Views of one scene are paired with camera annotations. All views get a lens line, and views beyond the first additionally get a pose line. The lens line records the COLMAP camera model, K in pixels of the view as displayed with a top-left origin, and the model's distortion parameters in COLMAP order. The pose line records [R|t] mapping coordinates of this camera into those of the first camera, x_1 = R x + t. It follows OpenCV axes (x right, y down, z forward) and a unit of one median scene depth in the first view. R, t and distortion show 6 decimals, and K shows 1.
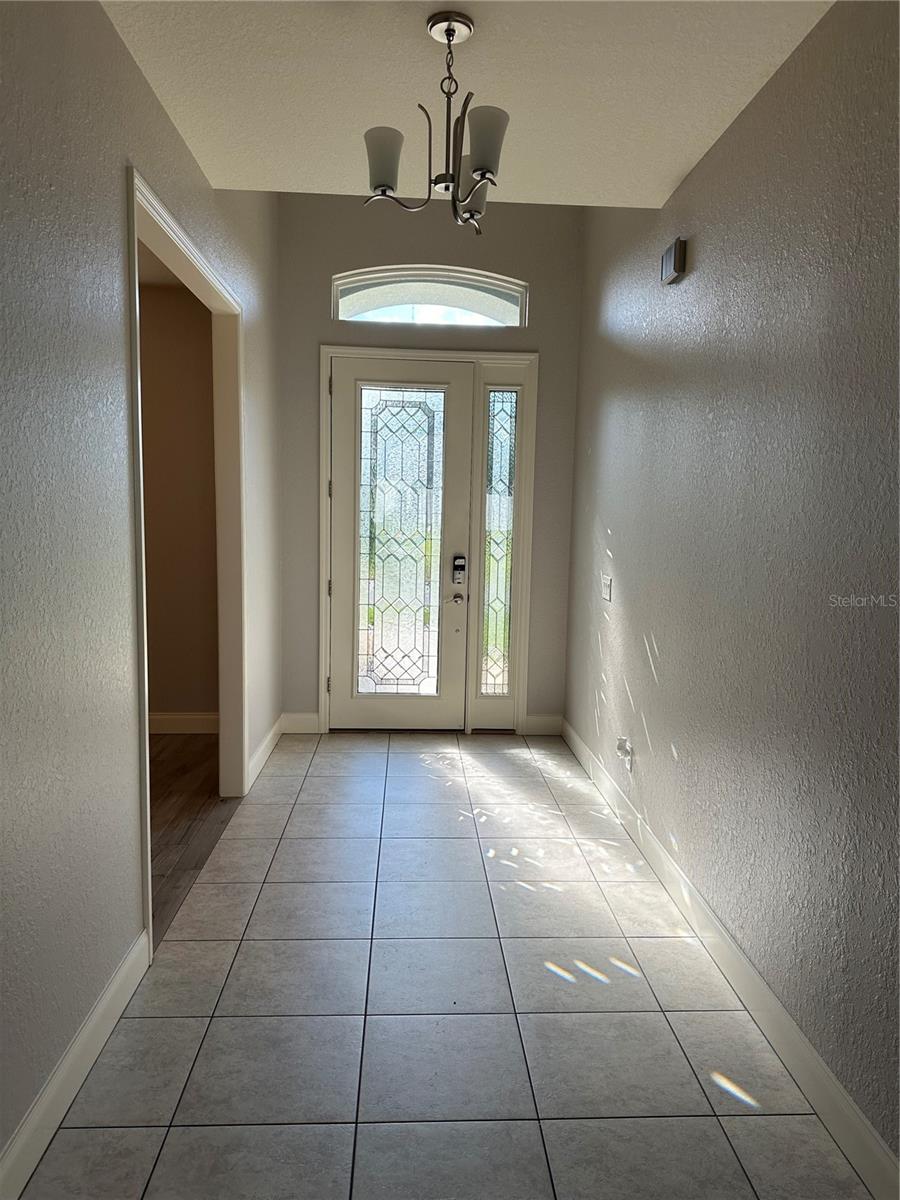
lens RADIAL K [[848.4, 0, 453.1], [0, 848.4, 609.1], [0, 0, 1]] dist [0.066345, -0.084434]
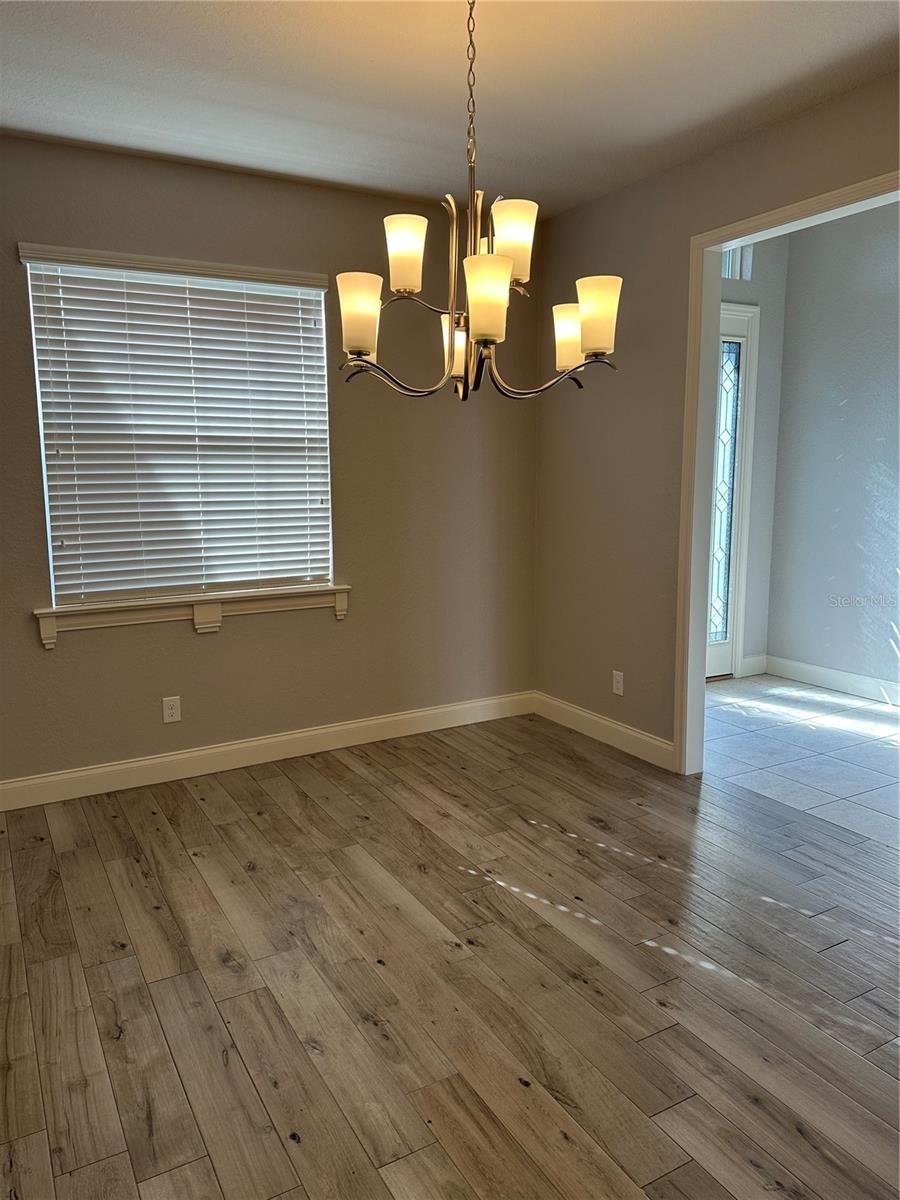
lens RADIAL K [[848.4, 0, 453.1], [0, 848.4, 609.1], [0, 0, 1]] dist [0.066345, -0.084434]
pose [[0.895345, -0.105584, 0.432677, -0.746960], [0.082208, 0.993979, 0.072441, -0.044582], [-0.437720, -0.029291, 0.898634, 0.231958]]
